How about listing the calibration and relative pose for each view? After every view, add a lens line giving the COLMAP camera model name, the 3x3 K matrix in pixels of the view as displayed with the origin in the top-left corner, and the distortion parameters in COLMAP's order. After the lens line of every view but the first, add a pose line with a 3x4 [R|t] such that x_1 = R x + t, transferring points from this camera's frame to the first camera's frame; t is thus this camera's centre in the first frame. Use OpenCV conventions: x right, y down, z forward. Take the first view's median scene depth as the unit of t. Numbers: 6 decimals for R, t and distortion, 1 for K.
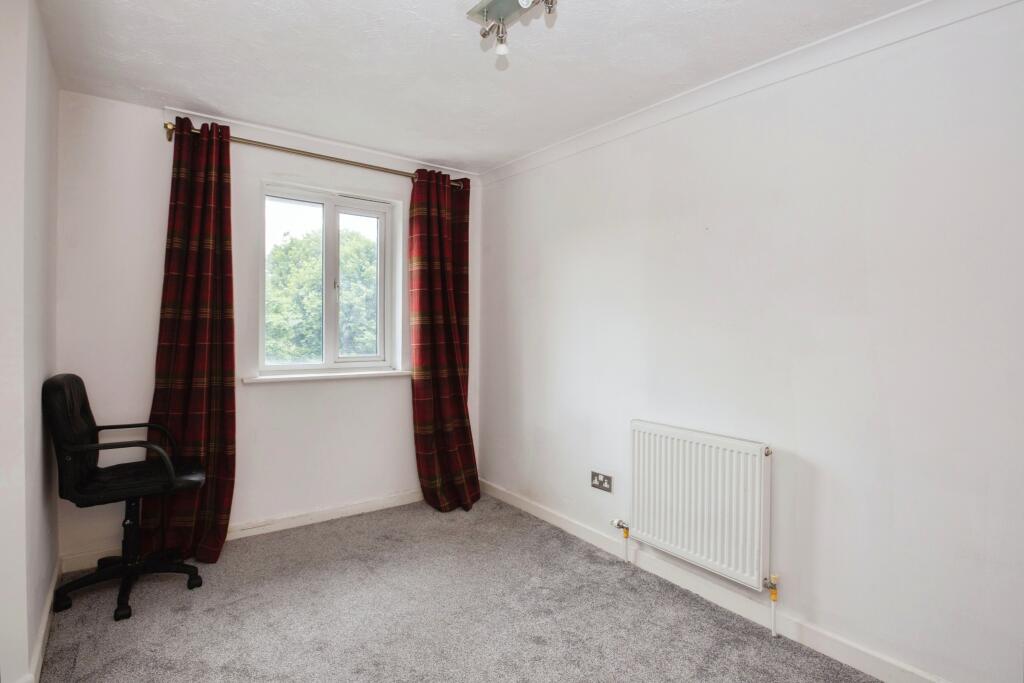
lens RADIAL K [[520.0, 0, 512.3], [0, 520.0, 341.6], [0, 0, 1]] dist [-0.022936, -0.000472]
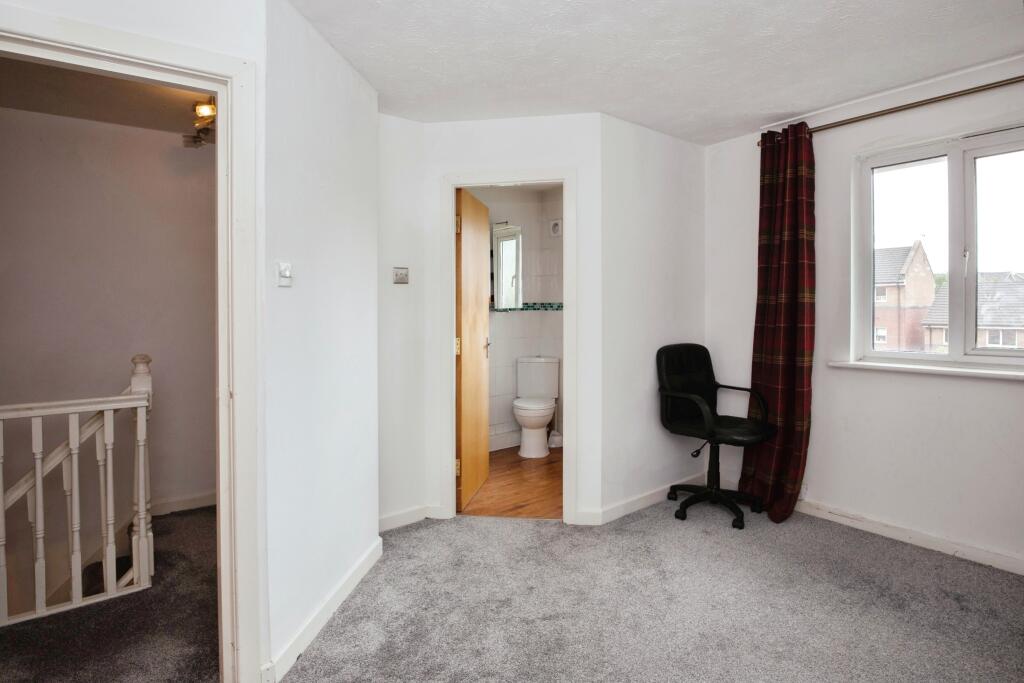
lens RADIAL K [[520.0, 0, 514.5], [0, 520.0, 316.4], [0, 0, 1]] dist [-0.022936, -0.000472]
pose [[0.007426, 0.001823, -0.999971, 0.513109], [-0.018861, 0.999821, 0.001683, -0.006294], [0.999795, 0.018848, 0.007459, 0.406143]]
